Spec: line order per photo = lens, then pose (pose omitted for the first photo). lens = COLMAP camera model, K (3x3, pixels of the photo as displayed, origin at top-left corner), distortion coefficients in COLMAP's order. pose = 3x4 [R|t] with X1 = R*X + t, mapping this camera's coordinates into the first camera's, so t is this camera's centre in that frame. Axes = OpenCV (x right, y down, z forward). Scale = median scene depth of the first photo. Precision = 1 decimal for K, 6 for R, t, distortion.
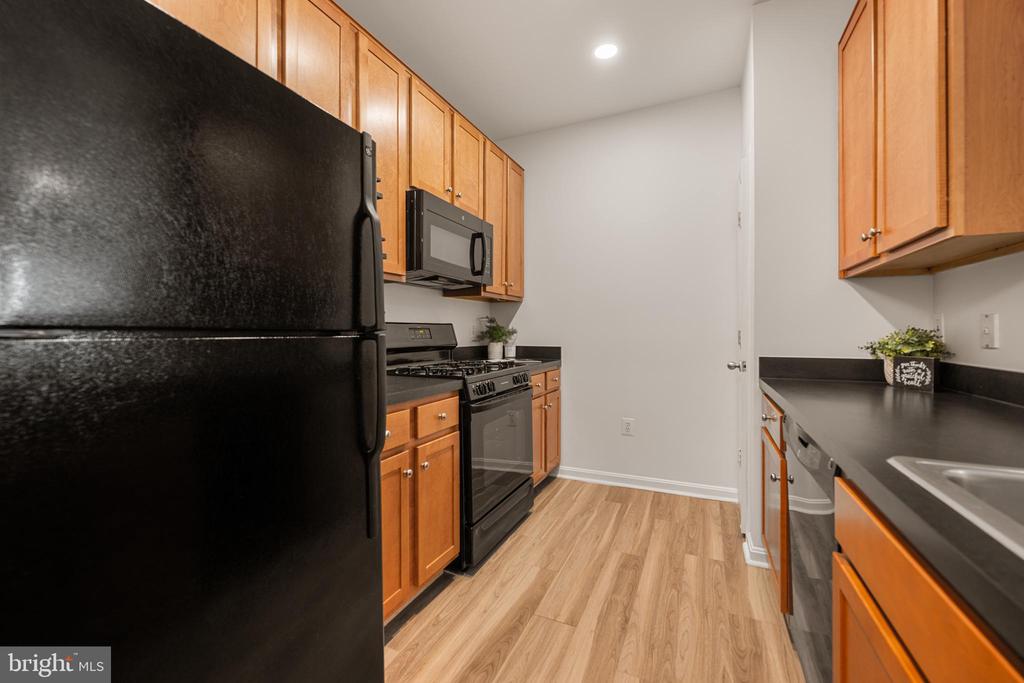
lens RADIAL K [[416.5, 0, 510.4], [0, 416.5, 333.6], [0, 0, 1]] dist [-0.001105, 0.000813]
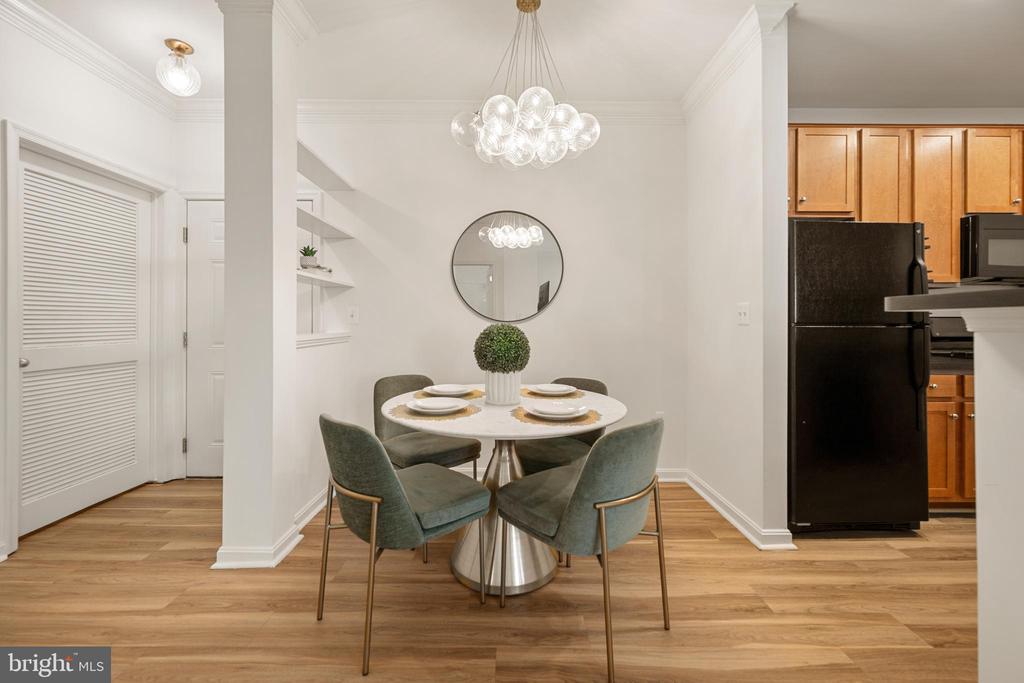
lens RADIAL K [[416.5, 0, 507.7], [0, 416.5, 322.1], [0, 0, 1]] dist [-0.001105, 0.000813]
pose [[0.425826, 0.000016, -0.904805, 0.431800], [-0.007026, 0.999970, -0.003289, 0.003045], [0.904778, 0.007757, 0.425813, -1.117483]]
